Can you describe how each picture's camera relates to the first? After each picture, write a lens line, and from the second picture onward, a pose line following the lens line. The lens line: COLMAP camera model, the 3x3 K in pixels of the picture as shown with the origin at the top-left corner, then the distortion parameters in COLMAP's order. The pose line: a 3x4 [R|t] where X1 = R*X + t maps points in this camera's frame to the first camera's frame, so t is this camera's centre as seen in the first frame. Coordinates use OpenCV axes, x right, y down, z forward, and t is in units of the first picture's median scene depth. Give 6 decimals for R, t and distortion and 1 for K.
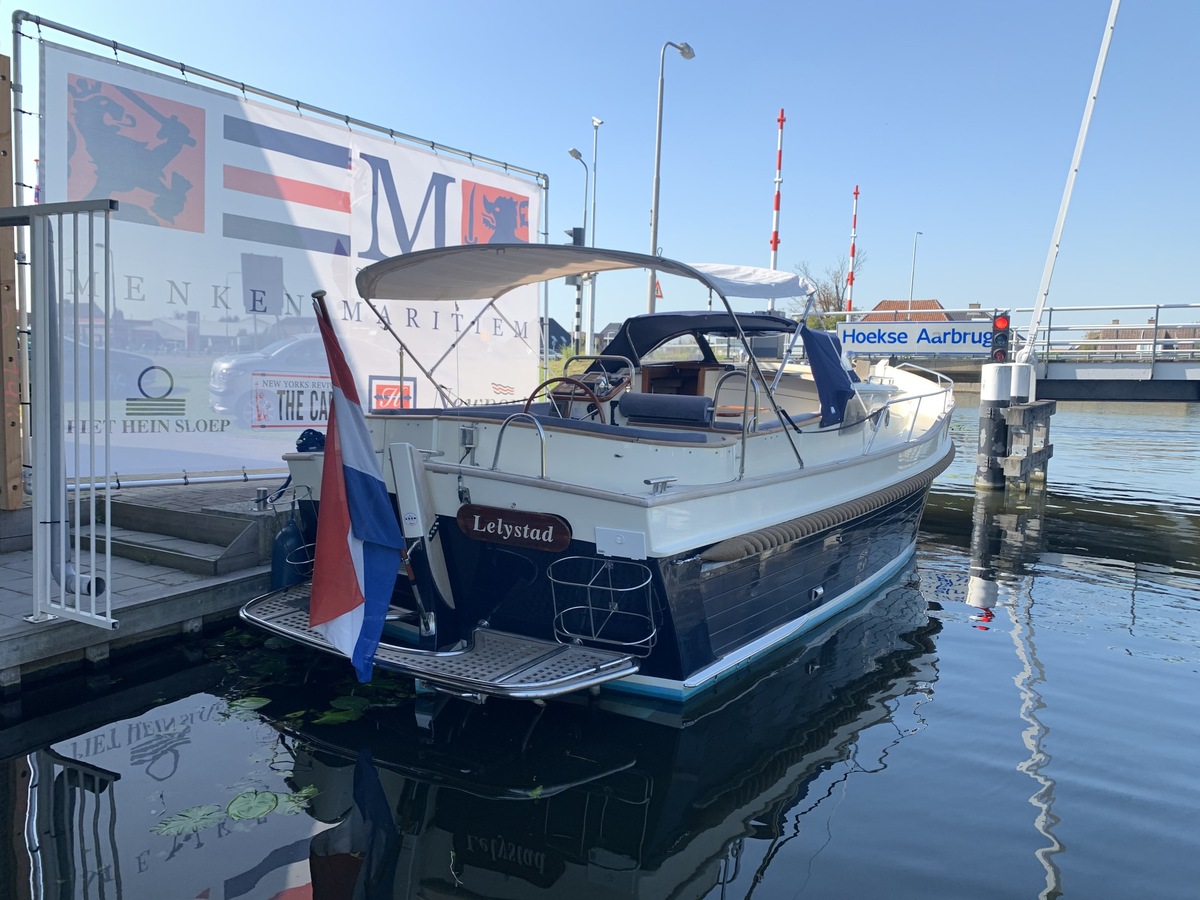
lens RADIAL K [[920.8, 0, 600.0], [0, 920.8, 450.0], [0, 0, 1]] dist [0.033496, -0.060364]
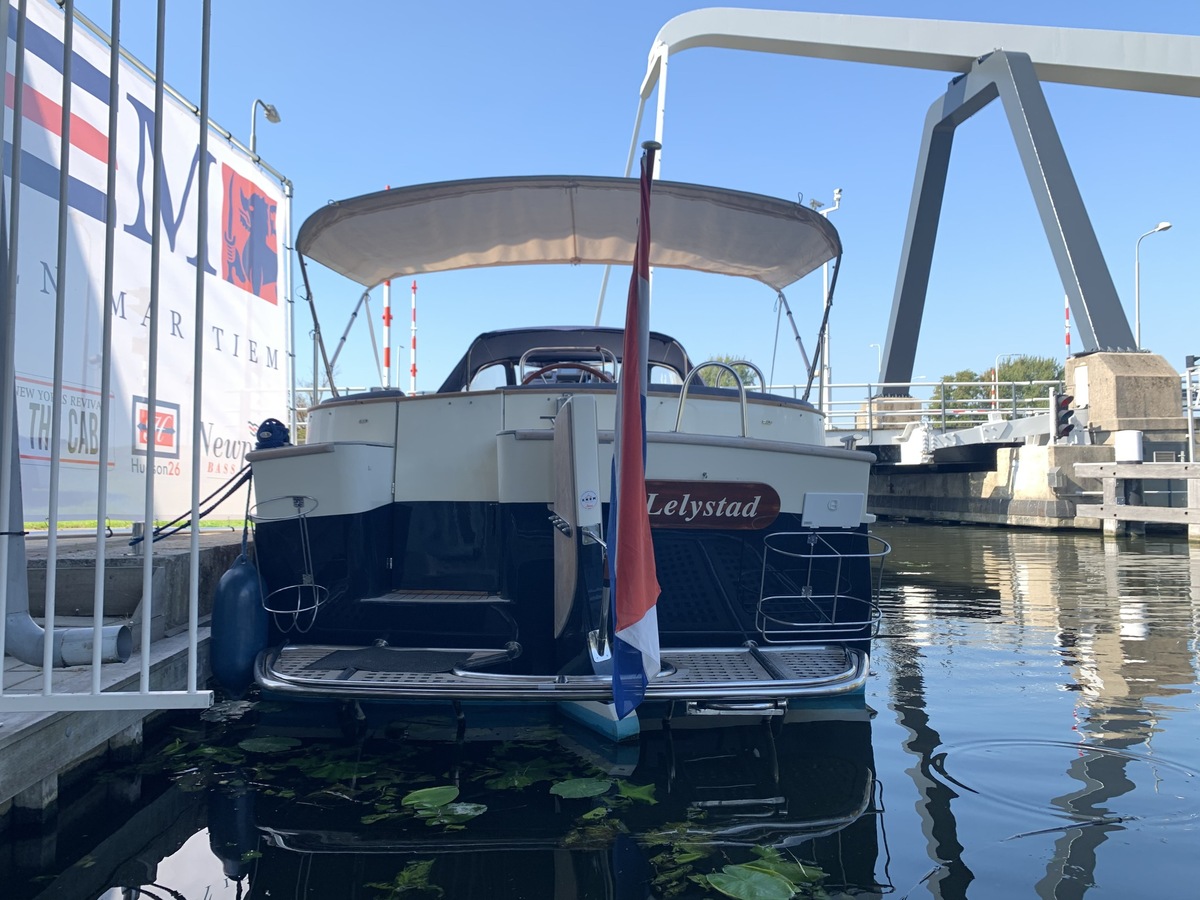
lens RADIAL K [[920.8, 0, 600.0], [0, 920.8, 450.0], [0, 0, 1]] dist [0.033496, -0.060364]
pose [[0.835621, -0.010619, 0.549204, -0.535129], [0.080841, 0.991304, -0.103834, 0.100375], [-0.543325, 0.131164, 0.829213, 0.341549]]
